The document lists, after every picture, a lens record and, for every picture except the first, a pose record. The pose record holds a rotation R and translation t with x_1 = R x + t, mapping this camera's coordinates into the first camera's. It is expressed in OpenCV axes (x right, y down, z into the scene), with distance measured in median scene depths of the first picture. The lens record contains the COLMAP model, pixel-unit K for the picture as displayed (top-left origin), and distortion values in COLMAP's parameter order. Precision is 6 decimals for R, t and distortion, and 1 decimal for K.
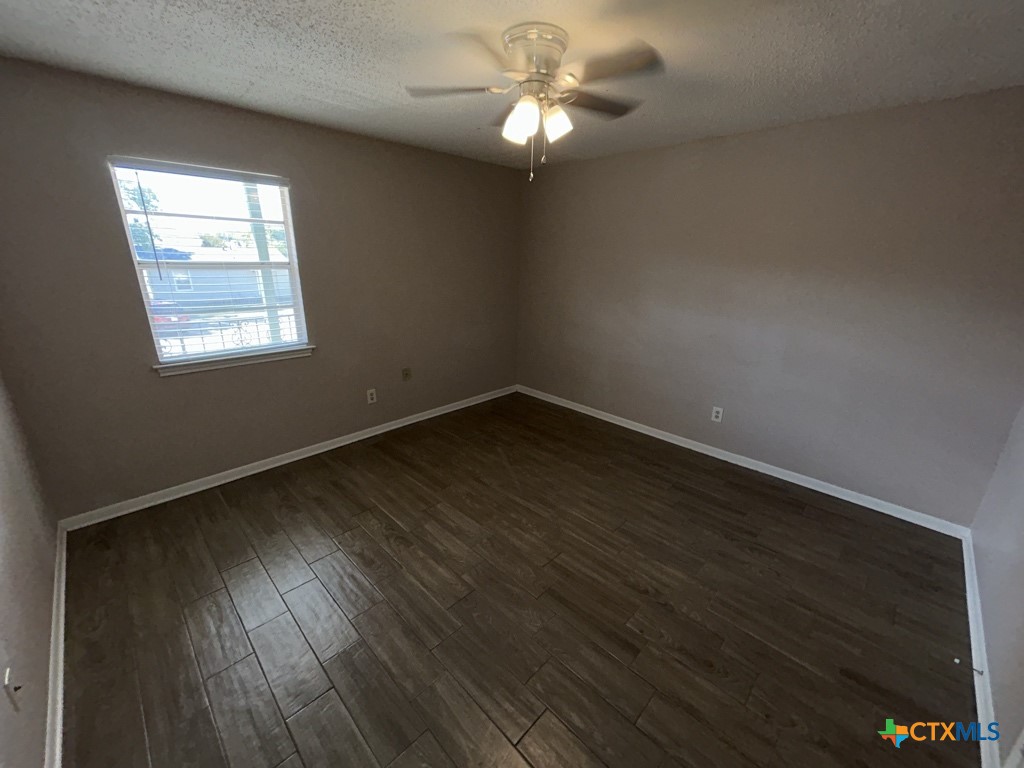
lens RADIAL K [[408.8, 0, 511.3], [0, 408.8, 384.3], [0, 0, 1]] dist [0.004083, 0.000576]
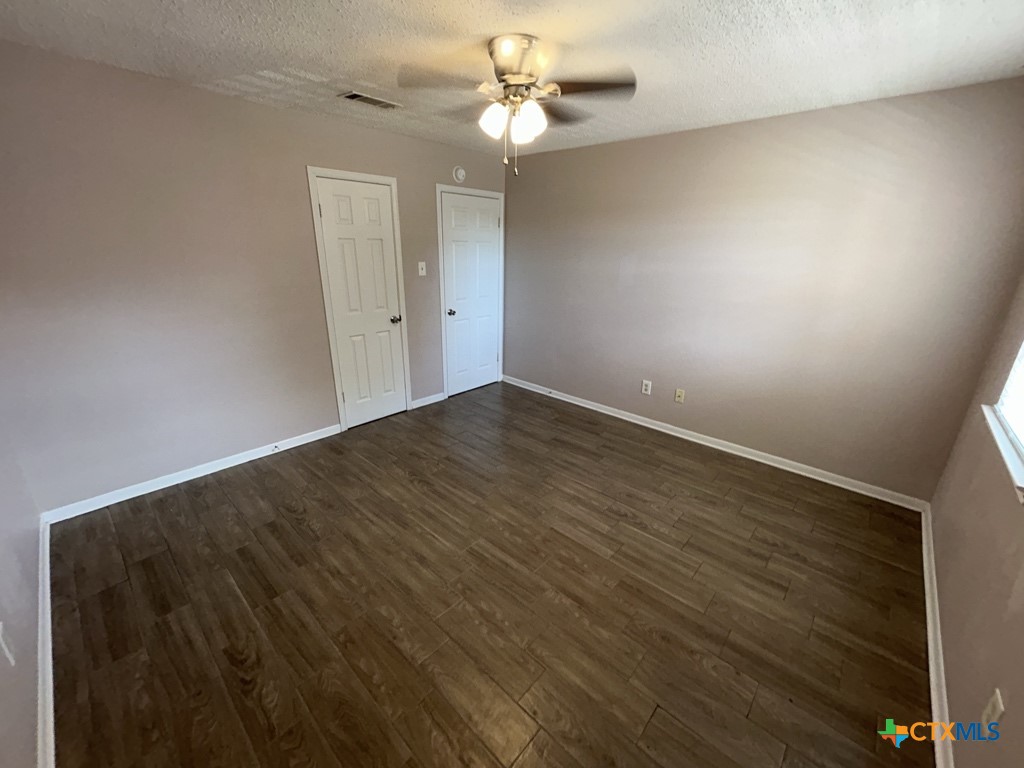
lens RADIAL K [[408.8, 0, 516.1], [0, 408.8, 381.8], [0, 0, 1]] dist [0.004083, 0.000576]
pose [[-0.998053, -0.019368, -0.059286, 0.073075], [-0.050692, 0.805686, 0.590169, -0.497811], [0.036336, 0.592026, -0.805100, 1.572419]]
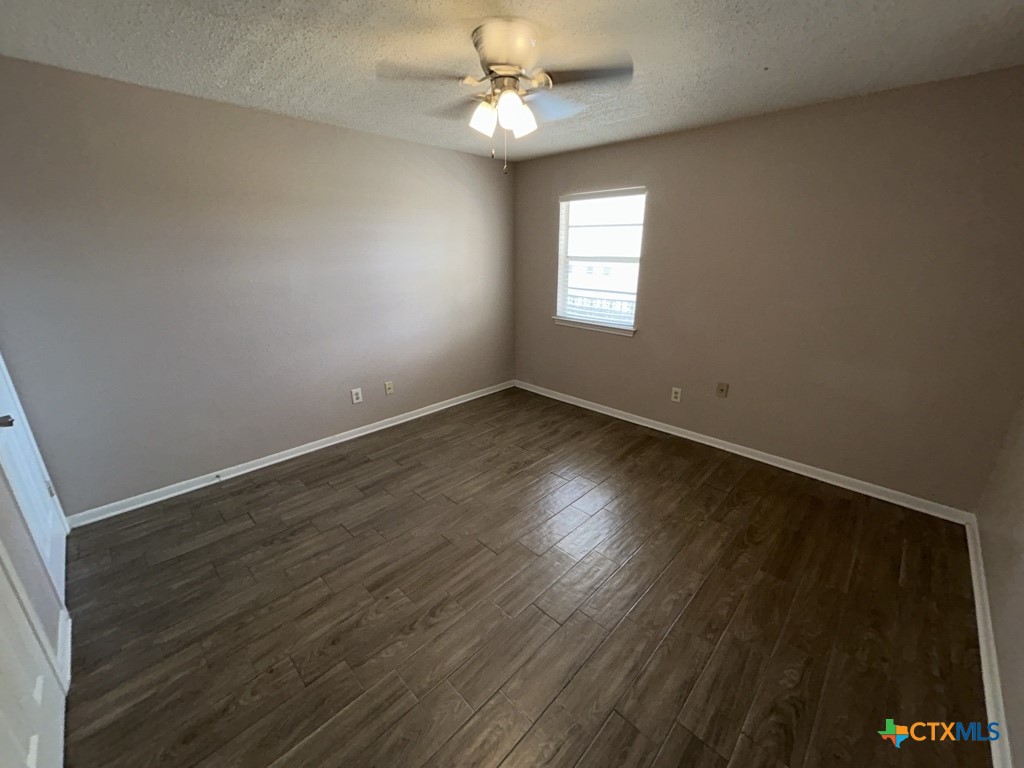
lens RADIAL K [[408.8, 0, 513.8], [0, 408.8, 383.3], [0, 0, 1]] dist [0.004083, 0.000576]
pose [[0.009172, 0.294447, -0.955624, 0.847472], [-0.305478, 0.910804, 0.277705, -0.215855], [0.952155, 0.289375, 0.098301, 0.757085]]
